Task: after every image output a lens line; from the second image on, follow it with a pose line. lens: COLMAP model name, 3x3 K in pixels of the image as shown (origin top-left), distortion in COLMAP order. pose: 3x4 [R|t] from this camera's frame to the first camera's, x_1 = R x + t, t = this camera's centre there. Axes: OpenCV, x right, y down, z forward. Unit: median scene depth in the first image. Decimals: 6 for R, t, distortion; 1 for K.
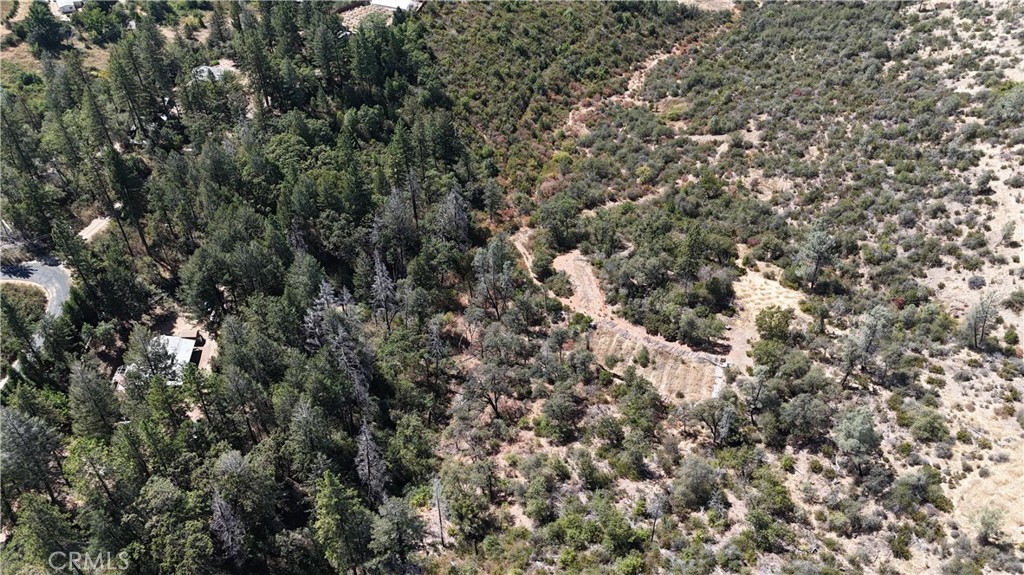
lens RADIAL K [[750.2, 0, 512.0], [0, 750.2, 287.5], [0, 0, 1]] dist [0.073542, -0.076328]
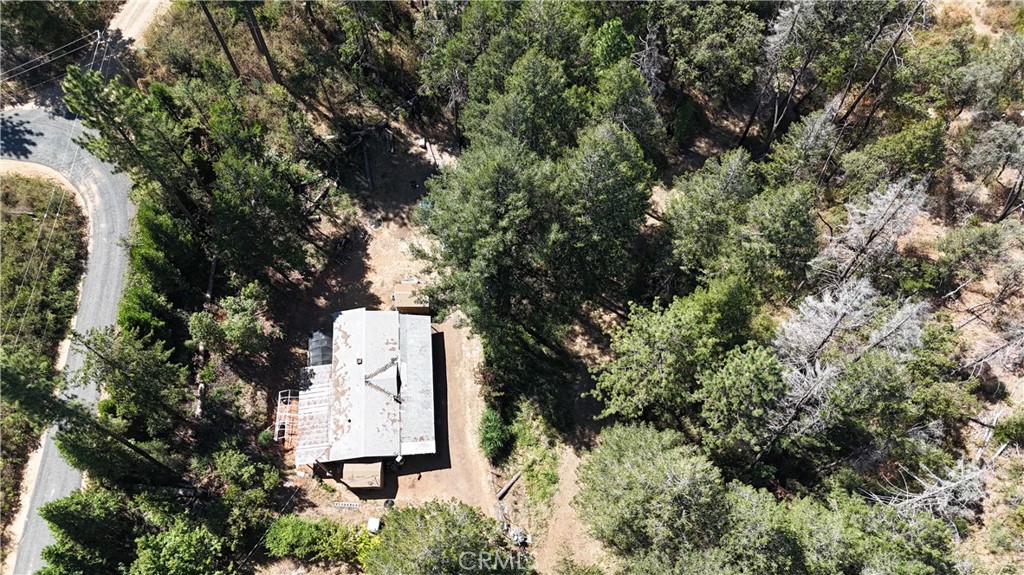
lens RADIAL K [[750.2, 0, 512.0], [0, 750.2, 287.5], [0, 0, 1]] dist [0.073542, -0.076328]
pose [[0.999277, 0.024366, -0.029190, -0.339171], [-0.010043, 0.909562, 0.415447, -0.124774], [0.036673, -0.414853, 0.909149, 0.575942]]
